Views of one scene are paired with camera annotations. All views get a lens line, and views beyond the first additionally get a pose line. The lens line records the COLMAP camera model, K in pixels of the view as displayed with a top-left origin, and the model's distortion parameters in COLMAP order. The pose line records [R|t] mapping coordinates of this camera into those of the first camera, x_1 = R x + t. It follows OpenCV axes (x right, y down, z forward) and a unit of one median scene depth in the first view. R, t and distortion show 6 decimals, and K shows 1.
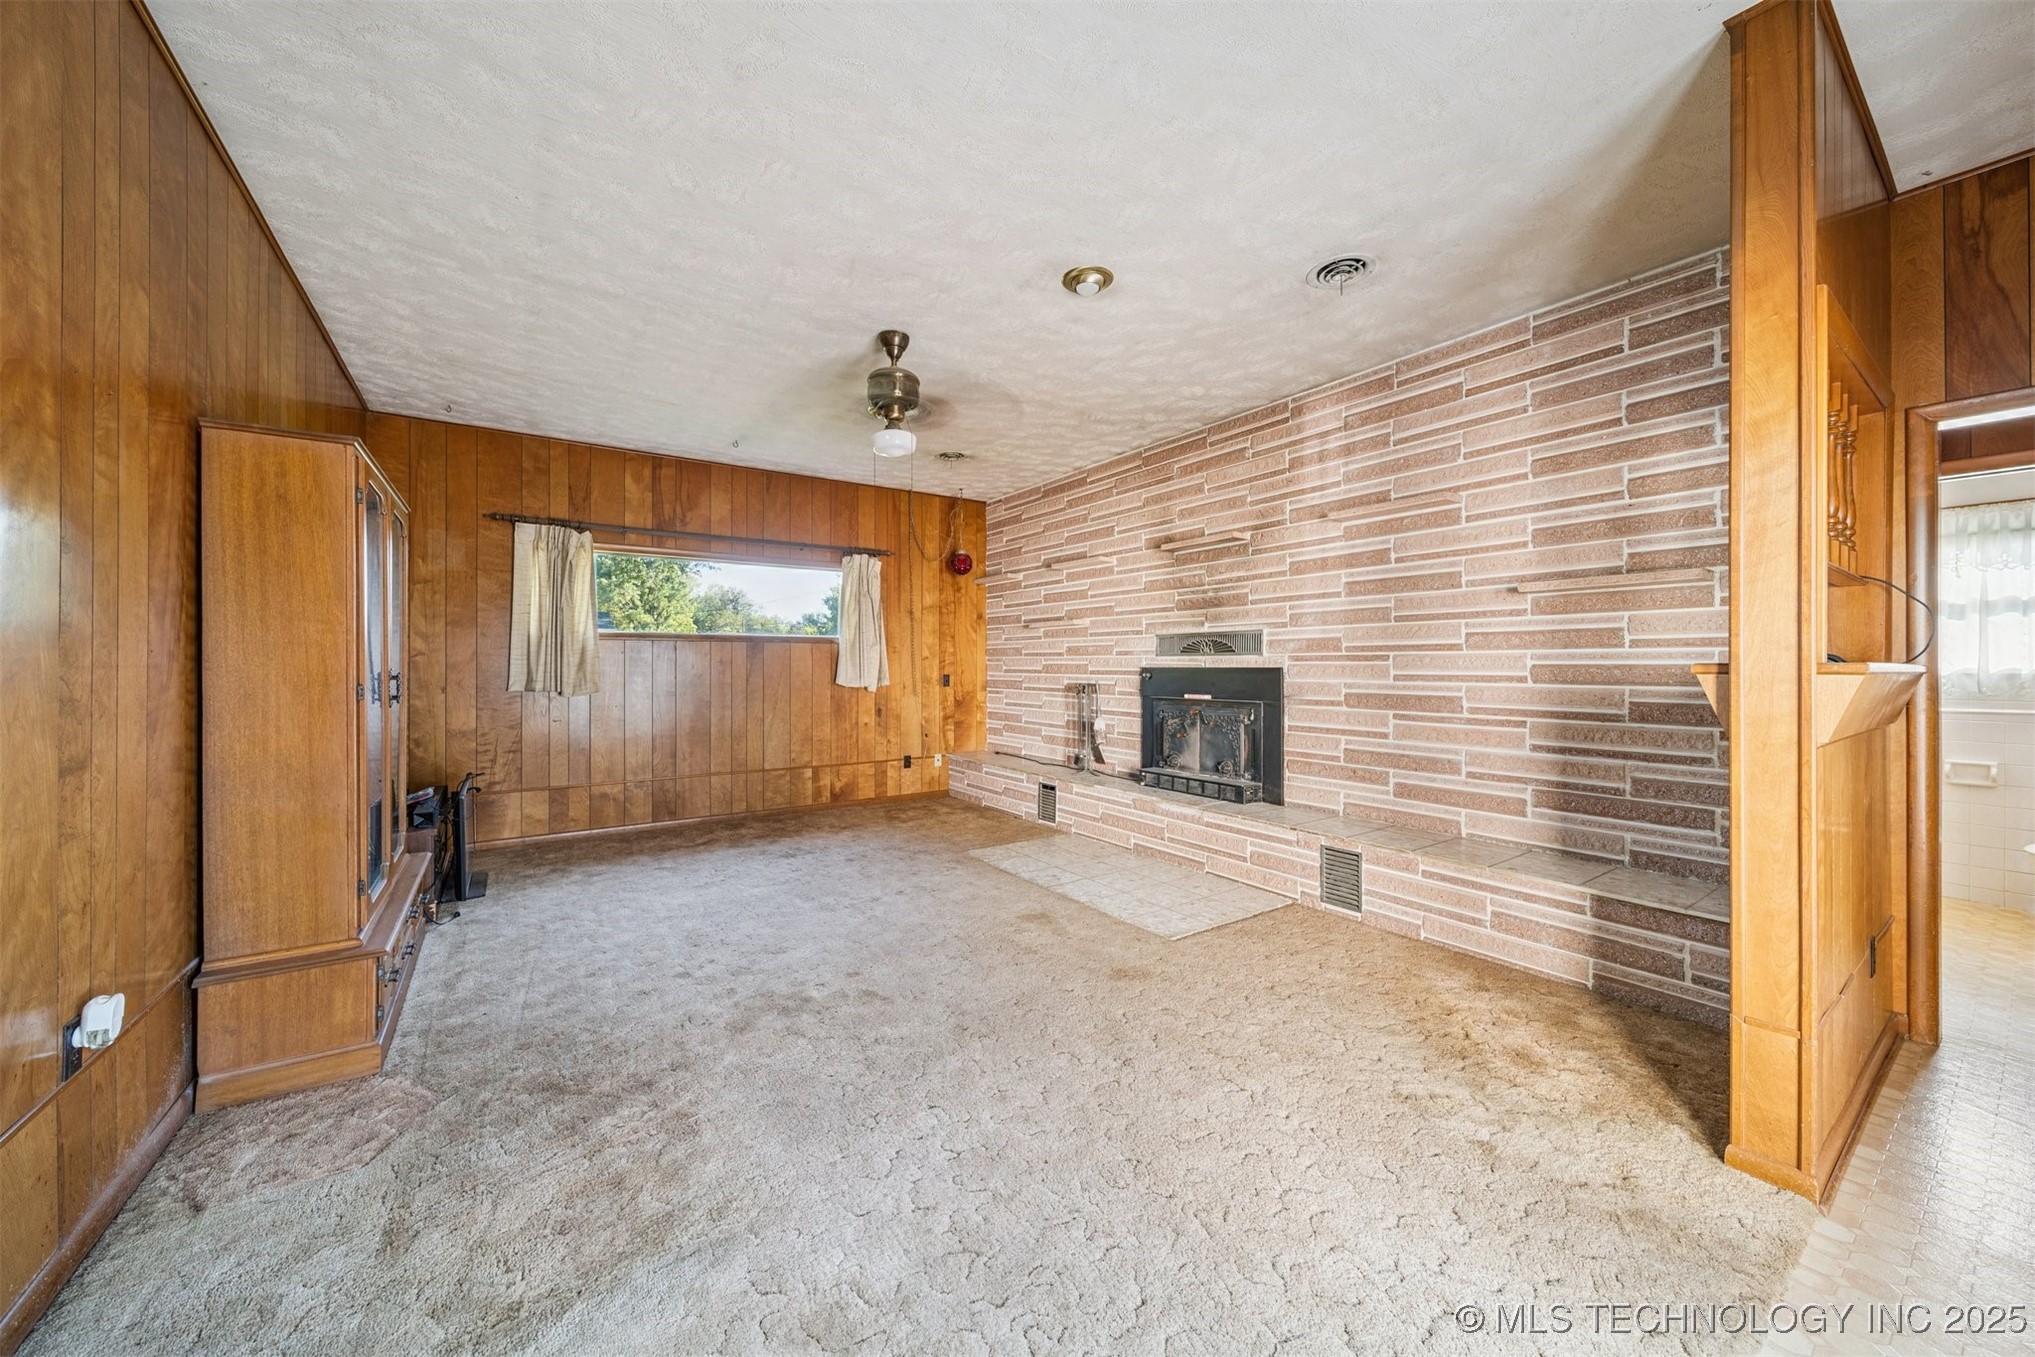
lens RADIAL K [[712.3, 0, 991.0], [0, 712.3, 658.1], [0, 0, 1]] dist [-0.001129, -0.001383]
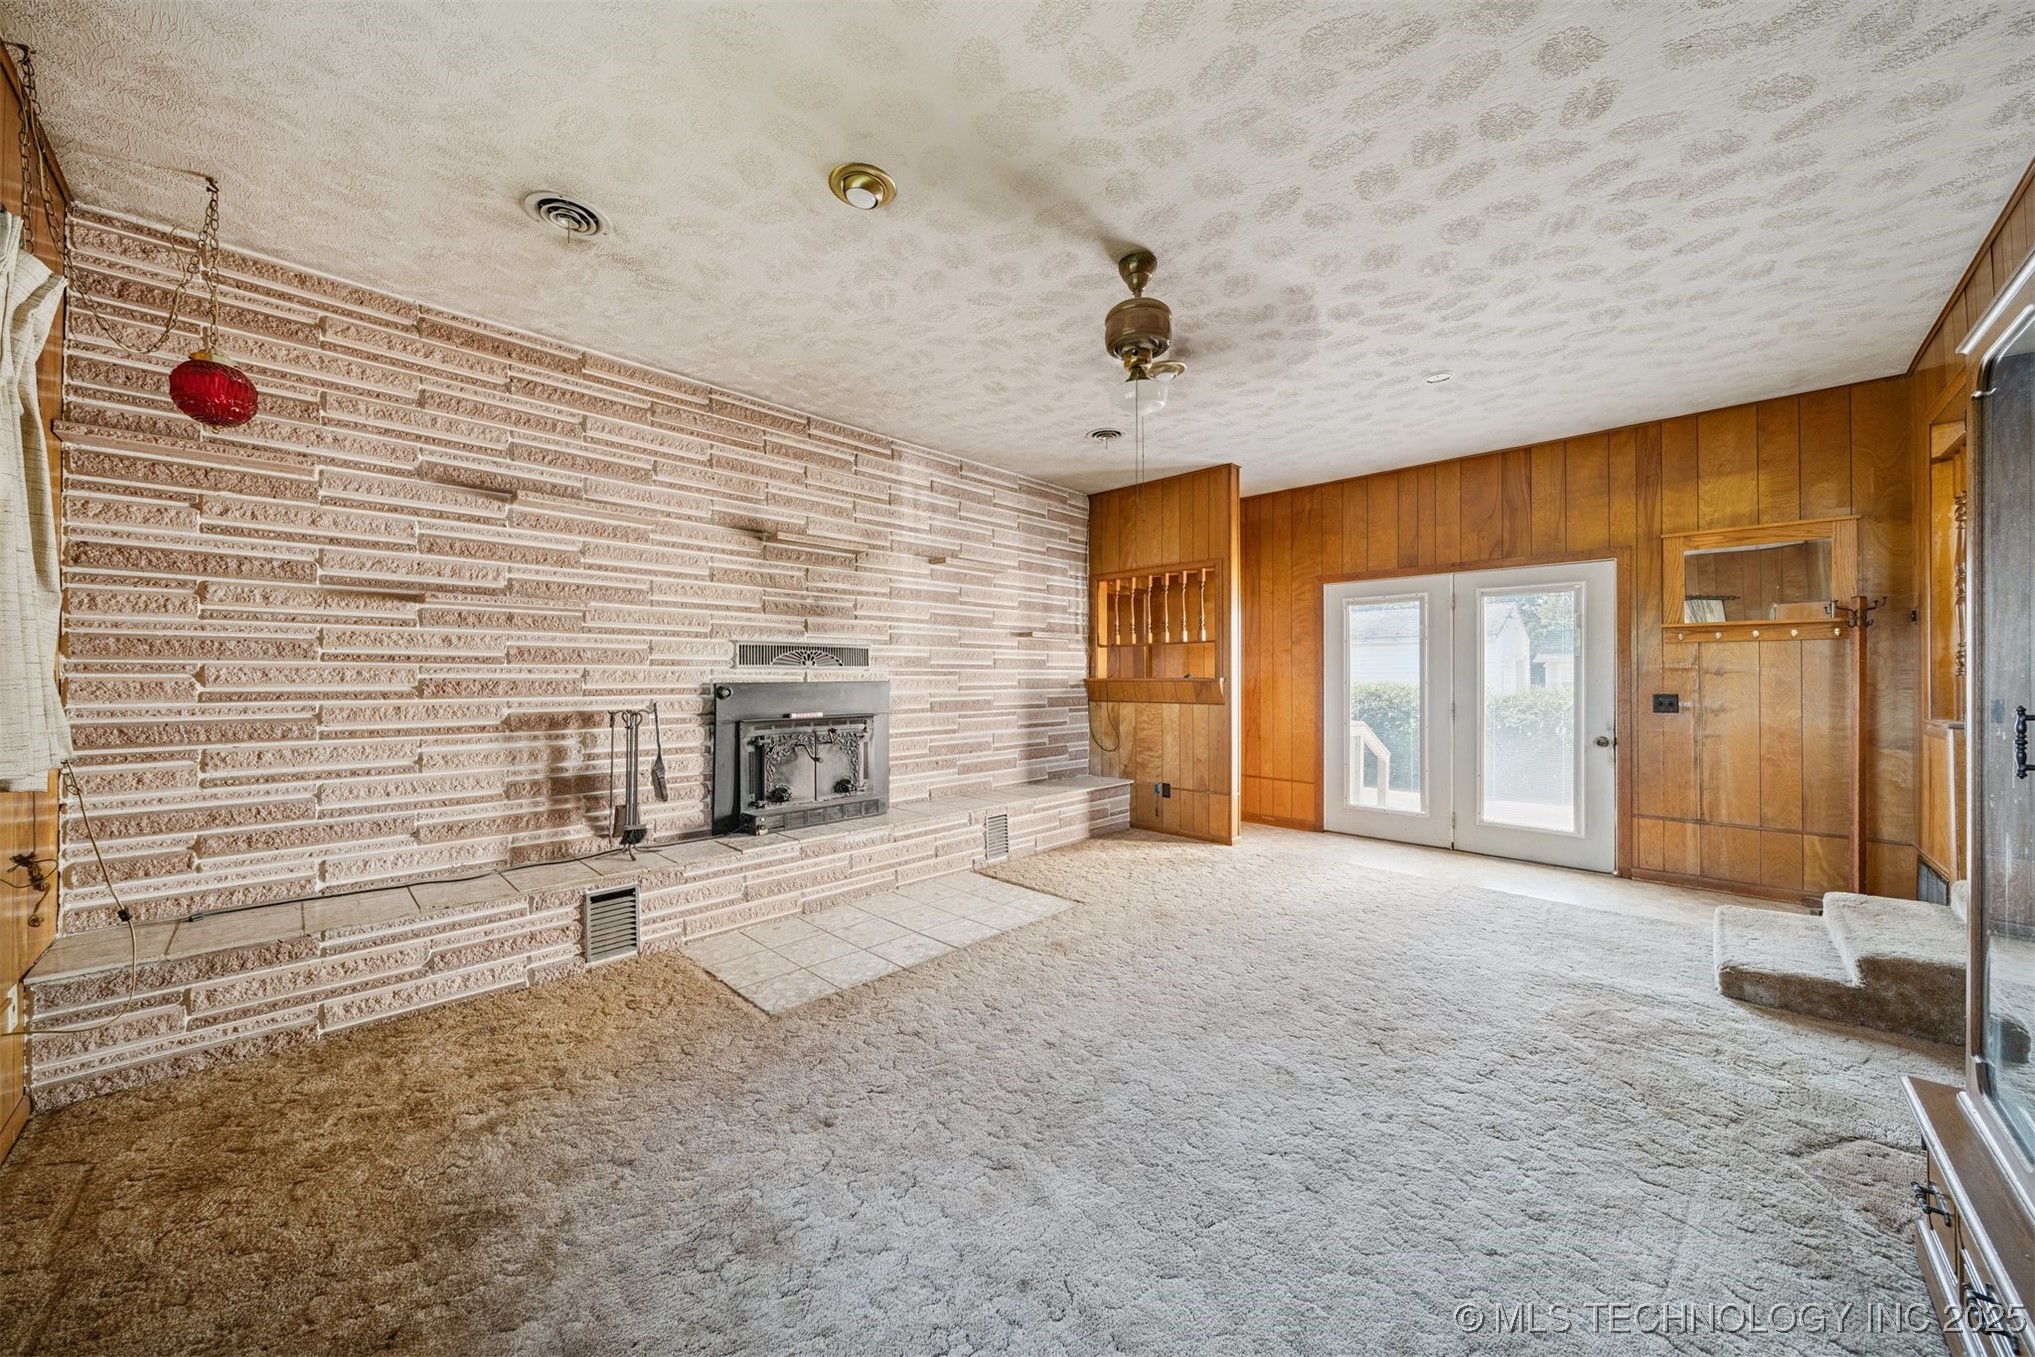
lens RADIAL K [[712.3, 0, 1020.0], [0, 712.3, 668.3], [0, 0, 1]] dist [-0.001129, -0.001383]
pose [[-0.212715, 0.008606, 0.977076, -0.707516], [-0.010777, 0.999880, -0.011153, 0.003174], [-0.977055, -0.012902, -0.212597, 1.040818]]
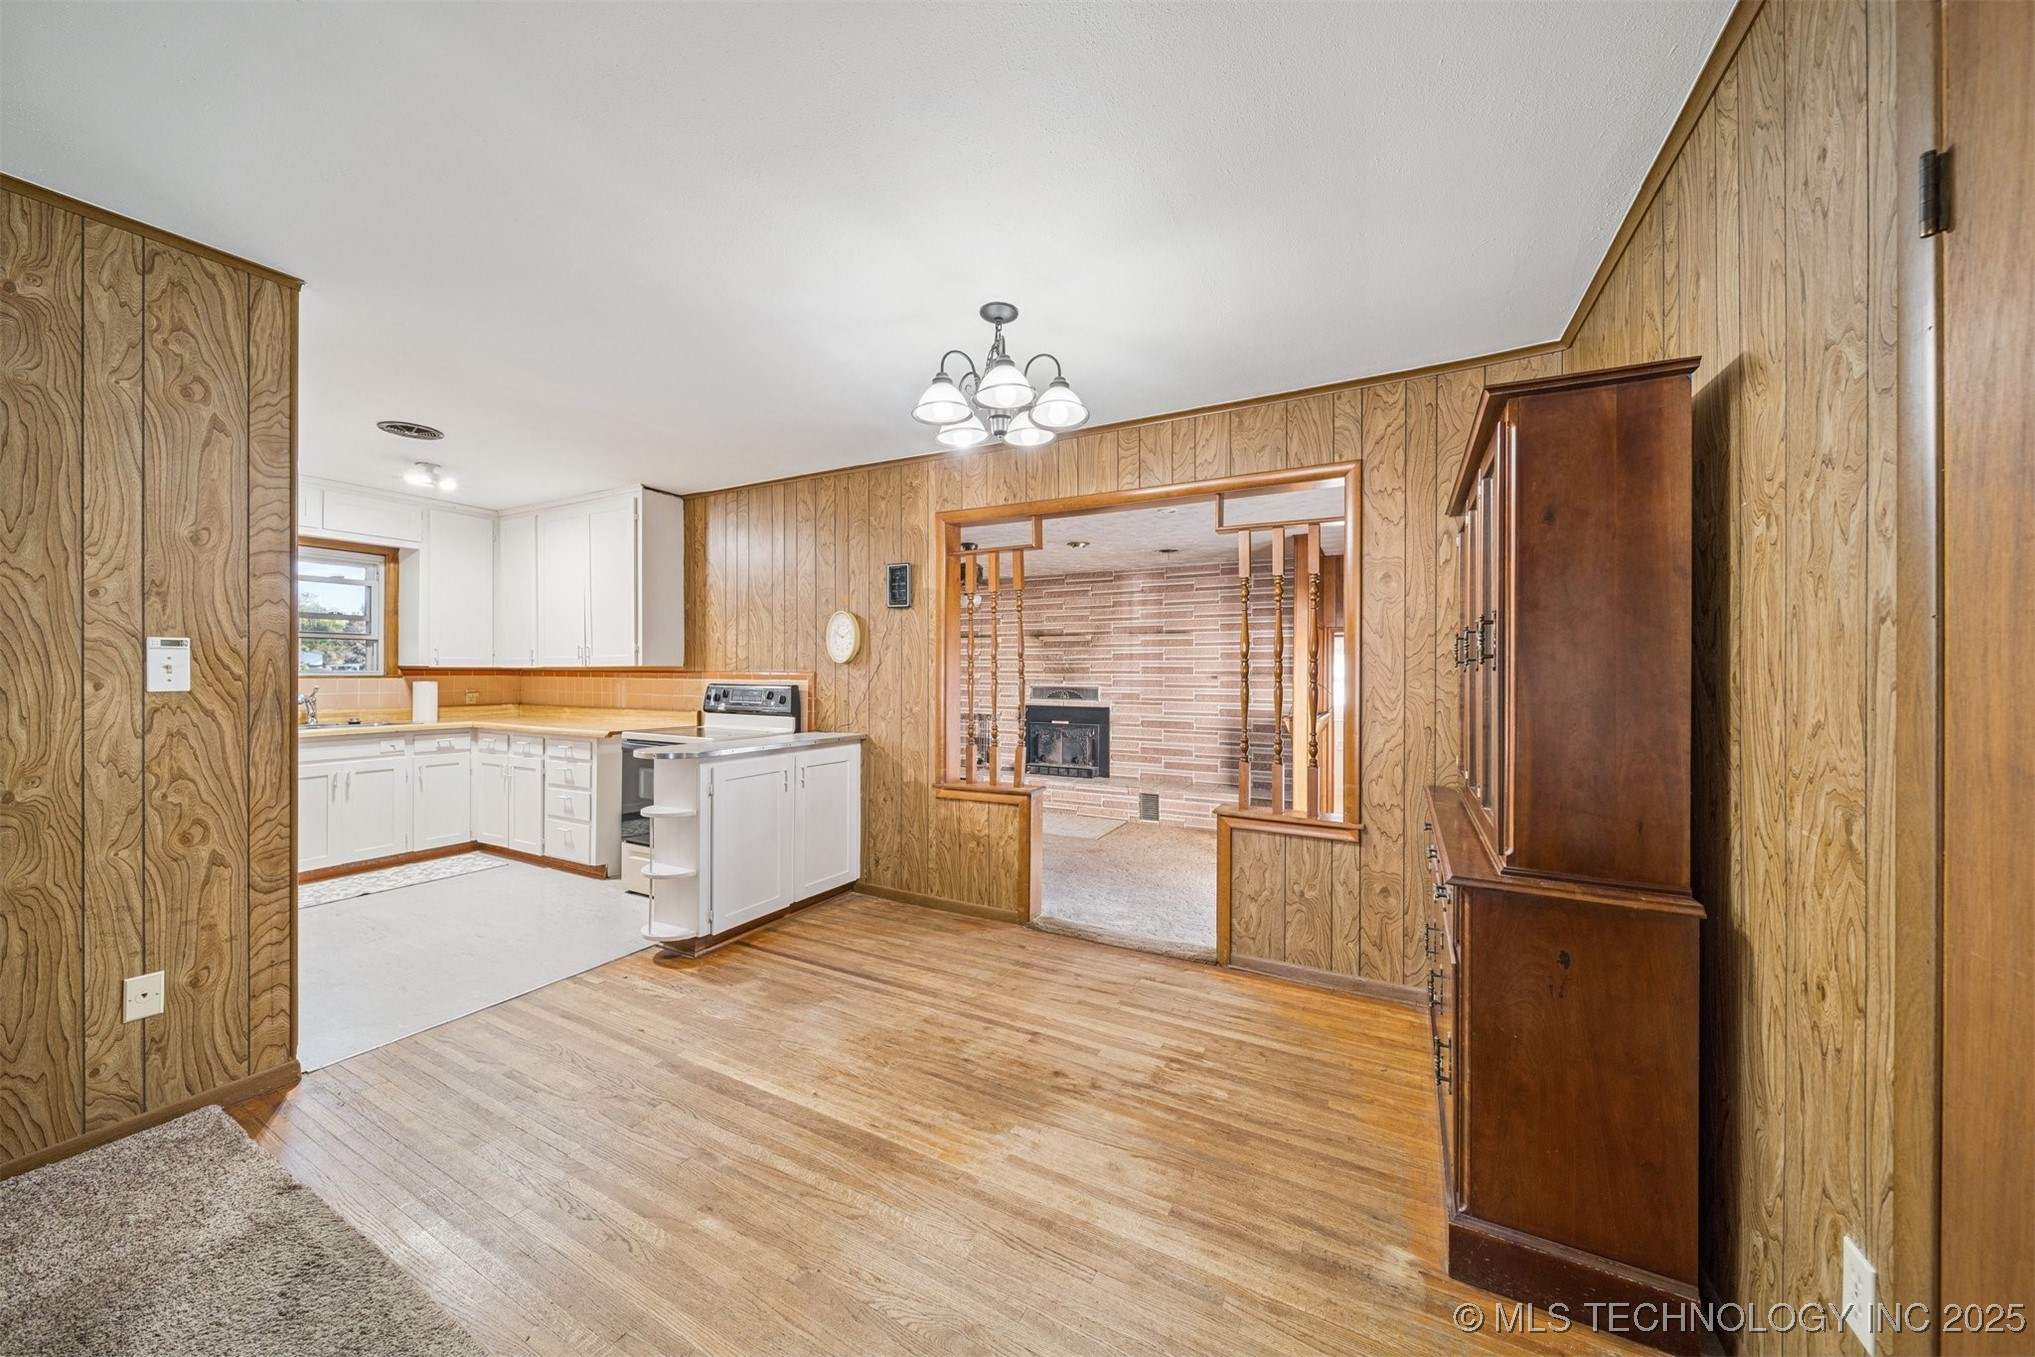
lens RADIAL K [[725.3, 0, 980.5], [0, 725.3, 668.6], [0, 0, 1]] dist [-0.000125, -0.000205]
pose [[0.892682, -0.000385, 0.450686, -0.812428], [-0.005029, 0.999929, 0.010816, -0.113697], [-0.450658, -0.011922, 0.892617, -0.624512]]
